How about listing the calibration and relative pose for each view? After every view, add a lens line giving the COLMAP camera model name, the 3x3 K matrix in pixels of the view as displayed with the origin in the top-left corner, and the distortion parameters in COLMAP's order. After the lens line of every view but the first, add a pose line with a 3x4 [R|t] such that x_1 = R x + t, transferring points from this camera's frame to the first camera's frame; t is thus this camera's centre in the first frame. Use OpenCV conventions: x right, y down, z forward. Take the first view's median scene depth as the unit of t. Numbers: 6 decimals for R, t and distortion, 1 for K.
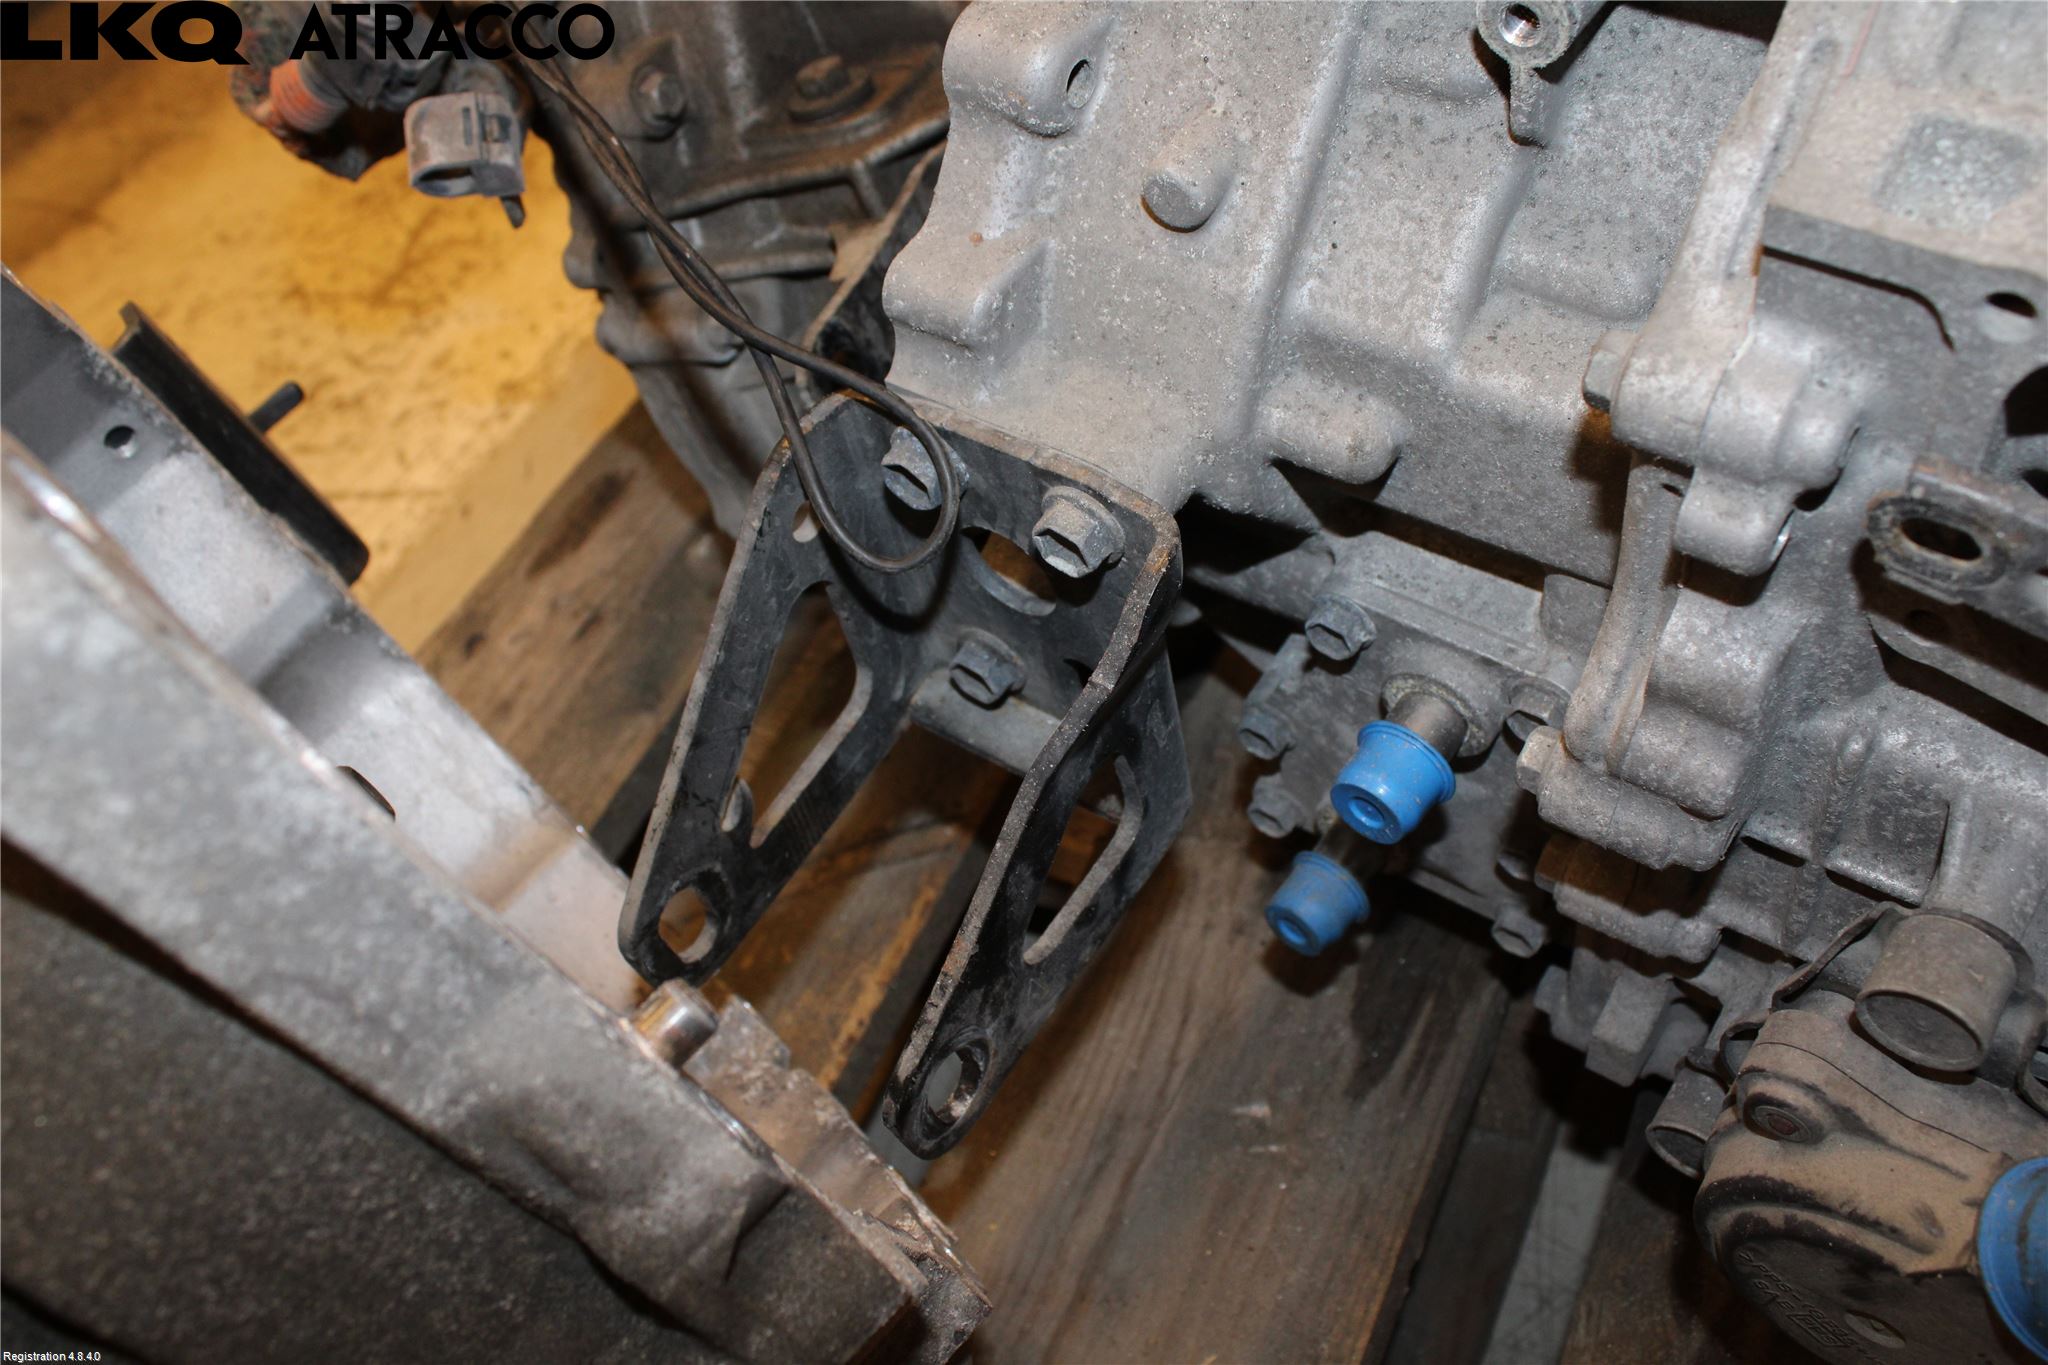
lens RADIAL K [[1835.9, 0, 1024.7], [0, 1835.9, 672.6], [0, 0, 1]] dist [-0.143060, 0.115391]
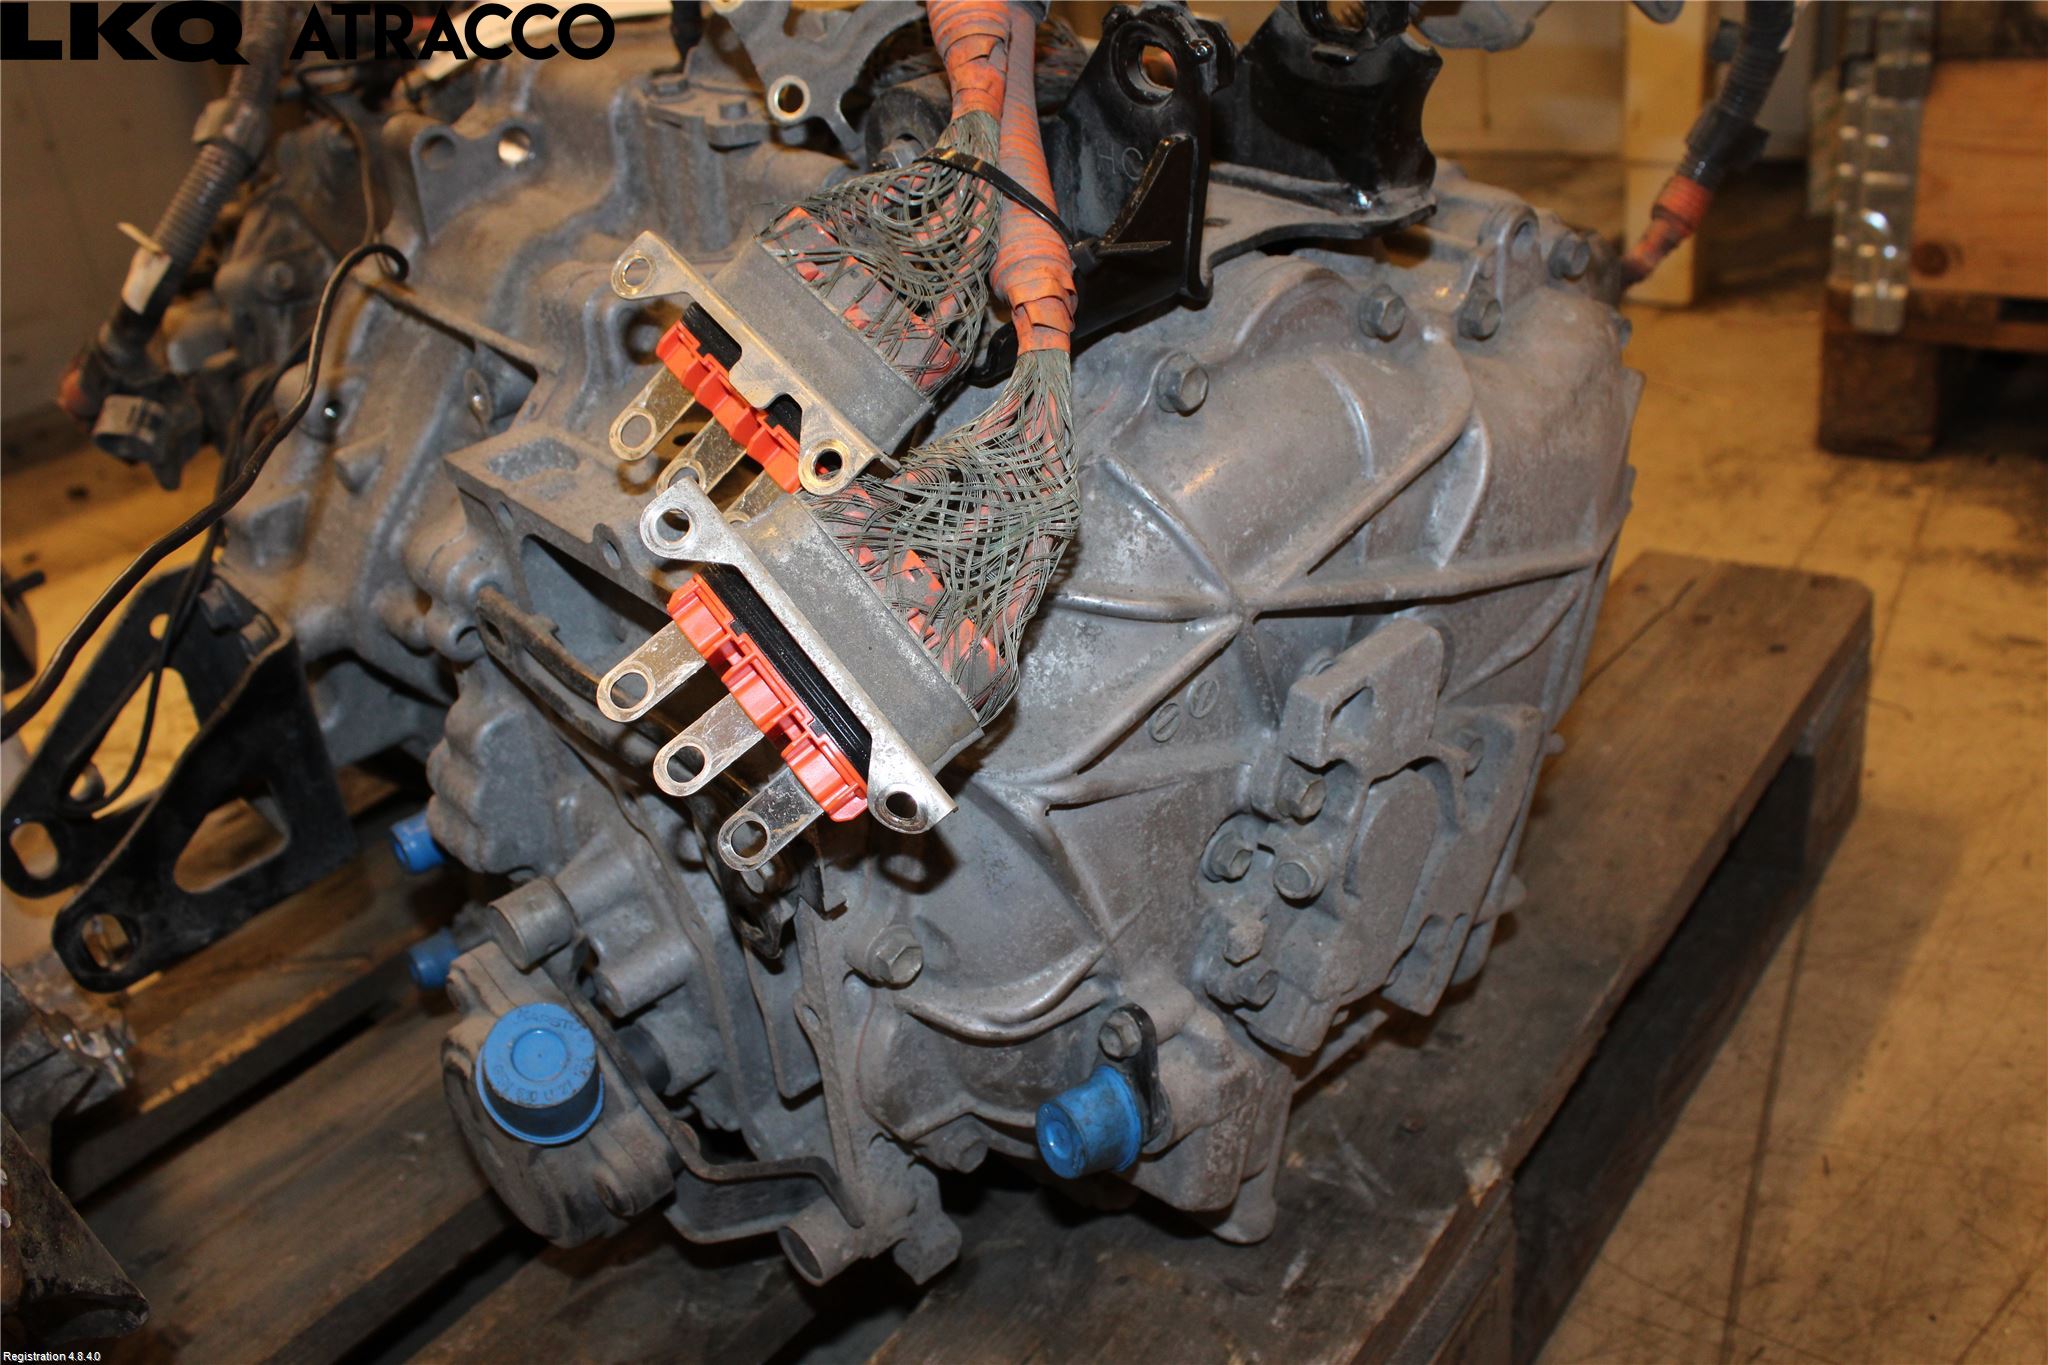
lens RADIAL K [[1835.9, 0, 1024.7], [0, 1835.9, 672.6], [0, 0, 1]] dist [-0.143060, 0.115391]
pose [[0.977108, 0.195566, -0.083751, 0.945398], [-0.212014, 0.927718, -0.307229, 0.343871], [0.017614, 0.317953, 0.947943, -0.666832]]
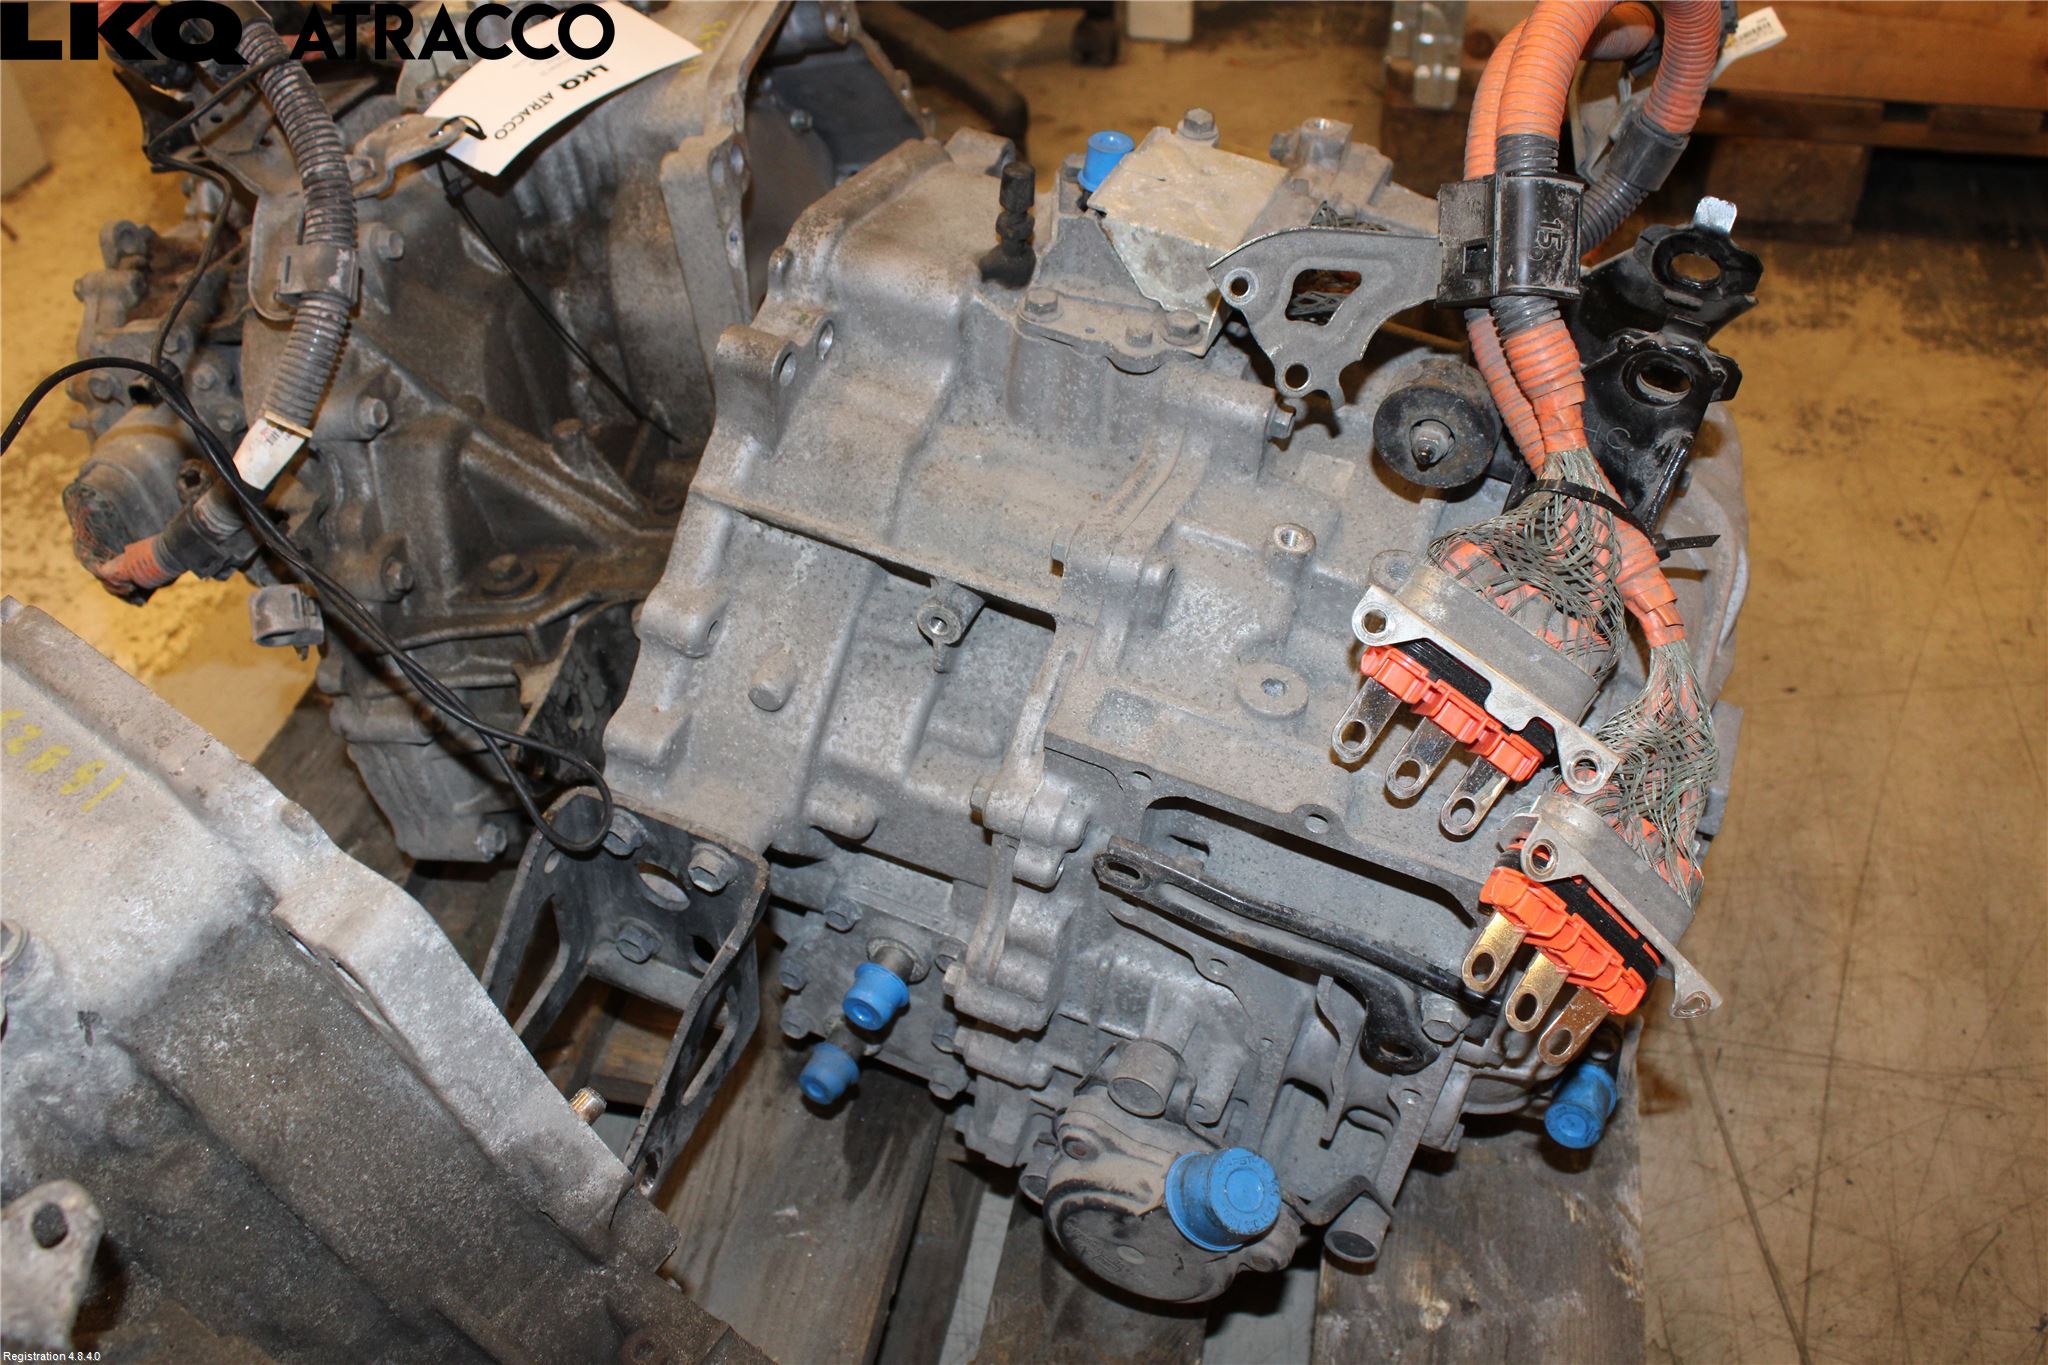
lens RADIAL K [[1835.9, 0, 1024.7], [0, 1835.9, 672.6], [0, 0, 1]] dist [-0.143060, 0.115391]
pose [[0.947348, 0.008033, 0.320104, -0.279866], [0.037282, 0.990119, -0.135184, -0.009623], [-0.318027, 0.140000, 0.937688, -0.925033]]
